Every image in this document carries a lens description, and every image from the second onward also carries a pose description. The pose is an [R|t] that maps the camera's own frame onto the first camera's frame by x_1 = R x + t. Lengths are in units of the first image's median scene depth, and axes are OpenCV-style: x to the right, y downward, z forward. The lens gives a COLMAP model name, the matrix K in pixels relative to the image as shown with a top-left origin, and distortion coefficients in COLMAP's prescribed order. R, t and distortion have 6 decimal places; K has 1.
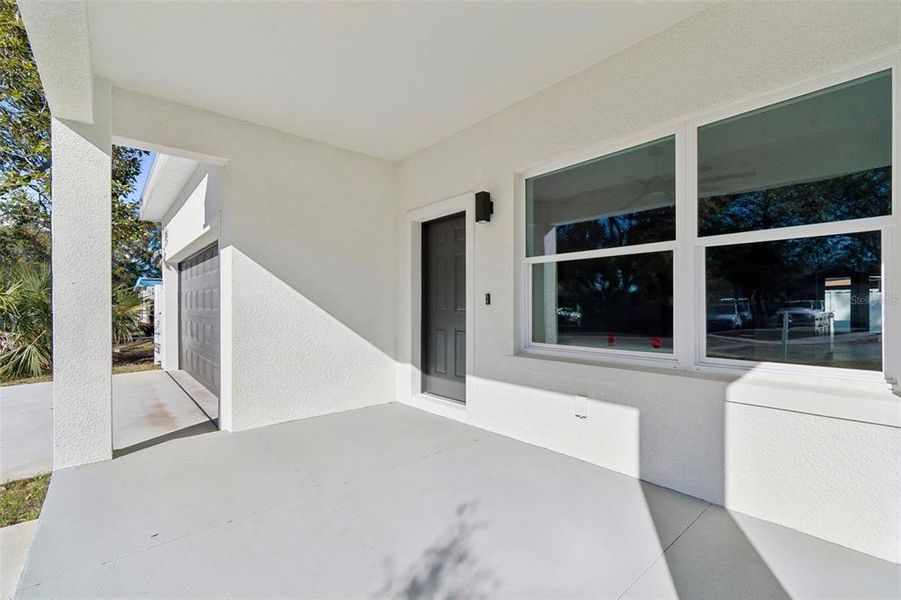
lens RADIAL K [[393.0, 0, 452.0], [0, 393.0, 305.6], [0, 0, 1]] dist [-0.000637, -0.000295]
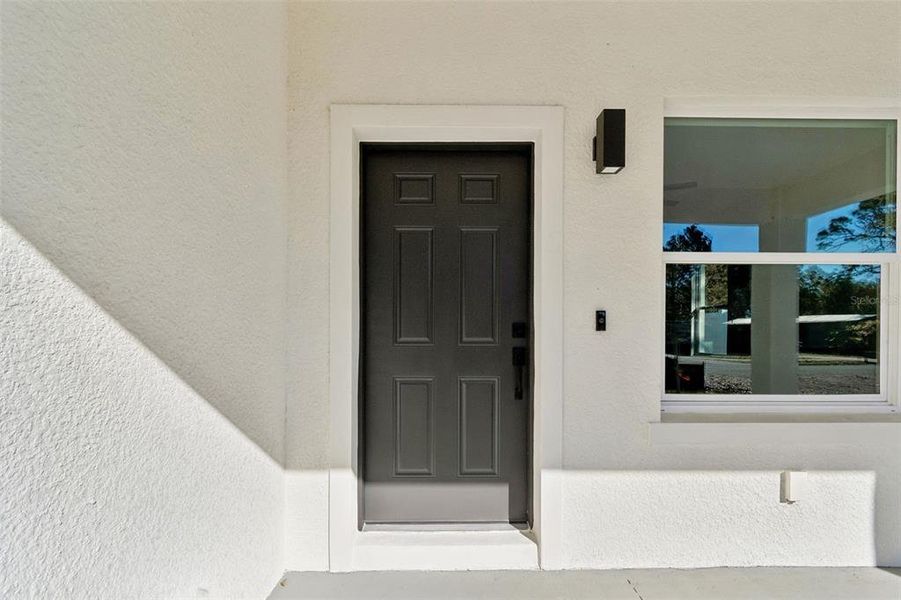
lens RADIAL K [[541.9, 0, 433.2], [0, 541.9, 332.7], [0, 0, 1]] dist [0.013351, 0.002188]
pose [[0.647129, 0.000712, 0.762381, -0.630892], [-0.005474, 0.999978, 0.003713, -0.001972], [-0.762361, -0.006576, 0.647118, 0.705656]]
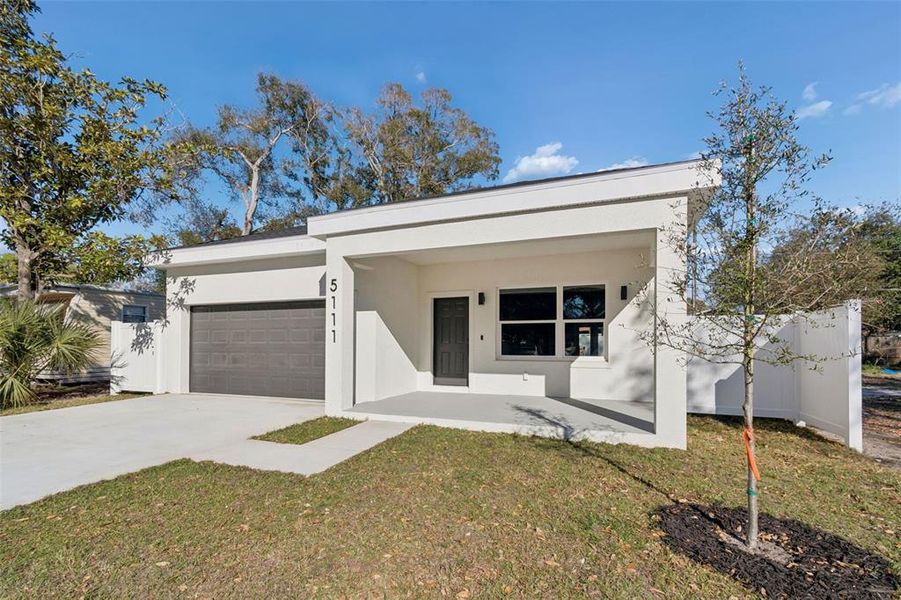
lens RADIAL K [[415.2, 0, 449.8], [0, 415.2, 343.4], [0, 0, 1]] dist [-0.000646, -0.000494]
pose [[0.890230, 0.002994, 0.455502, -1.221191], [-0.001446, 0.999992, -0.003747, 0.026040], [-0.455509, 0.002677, 0.890227, -1.127753]]
